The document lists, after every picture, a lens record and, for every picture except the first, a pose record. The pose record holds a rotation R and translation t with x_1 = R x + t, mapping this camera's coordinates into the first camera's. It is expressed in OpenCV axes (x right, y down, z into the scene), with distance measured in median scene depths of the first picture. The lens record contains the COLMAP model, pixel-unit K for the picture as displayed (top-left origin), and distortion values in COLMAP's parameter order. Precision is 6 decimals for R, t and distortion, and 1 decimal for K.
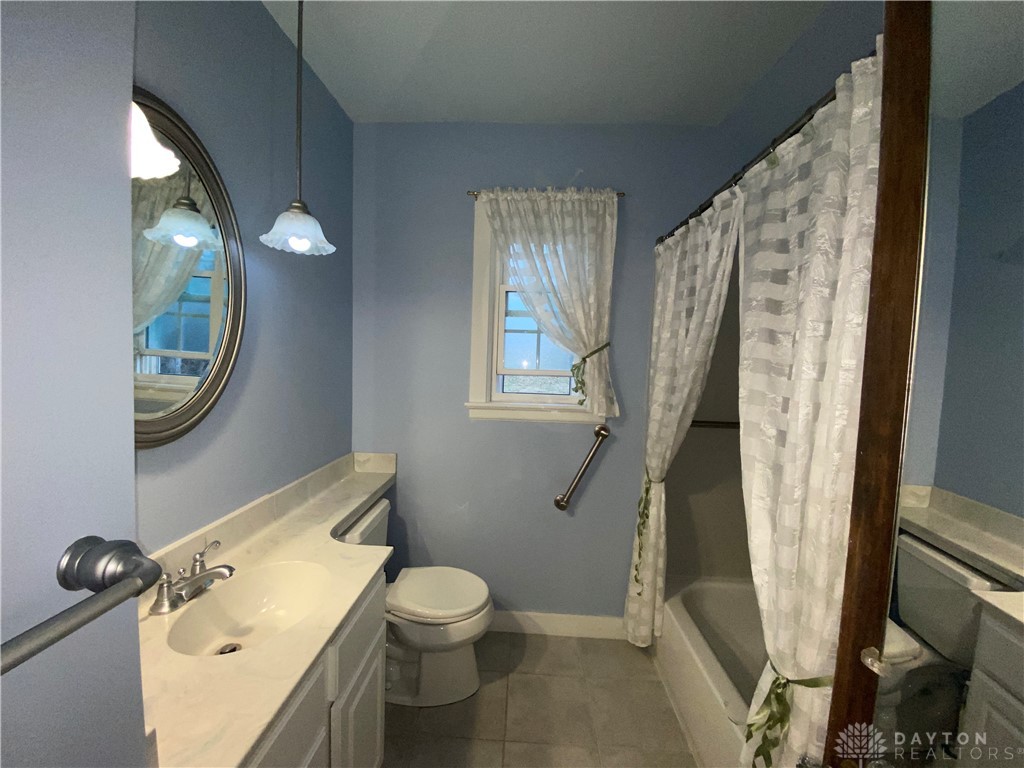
lens RADIAL K [[411.9, 0, 512.0], [0, 411.9, 384.0], [0, 0, 1]] dist [-0.000589, -0.014306]
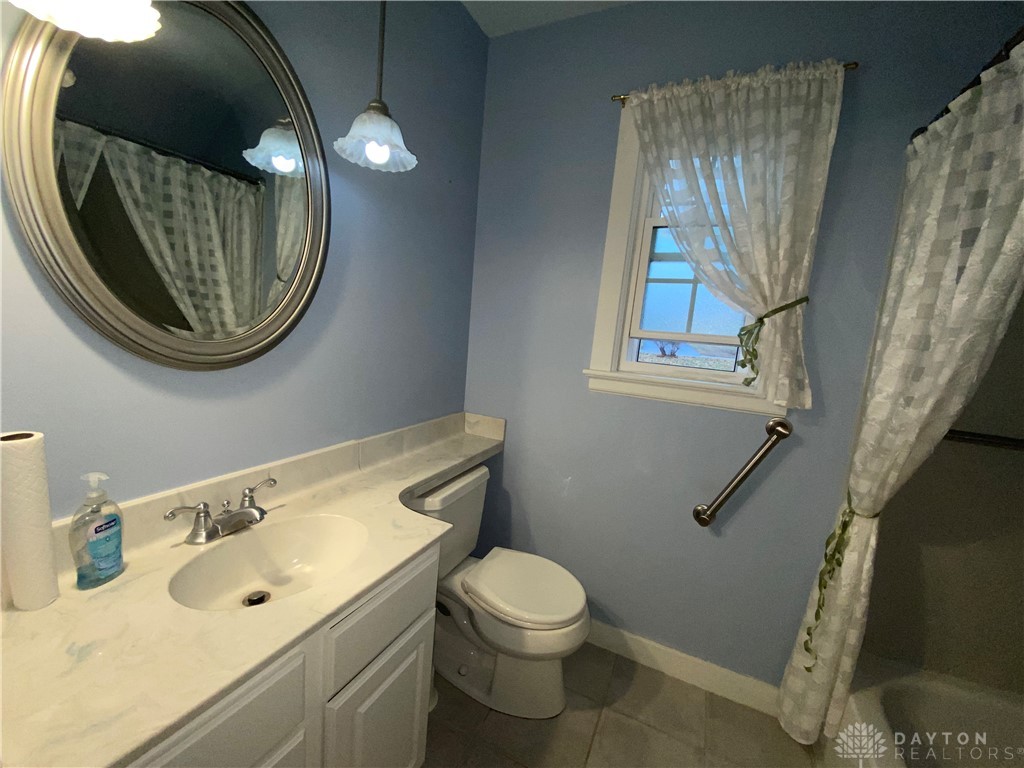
lens RADIAL K [[411.9, 0, 512.0], [0, 411.9, 384.0], [0, 0, 1]] dist [-0.000589, -0.014306]
pose [[0.914760, 0.100013, -0.391423, 0.076145], [-0.078877, 0.994441, 0.069755, 0.032122], [0.396223, -0.032935, 0.917563, 0.203514]]
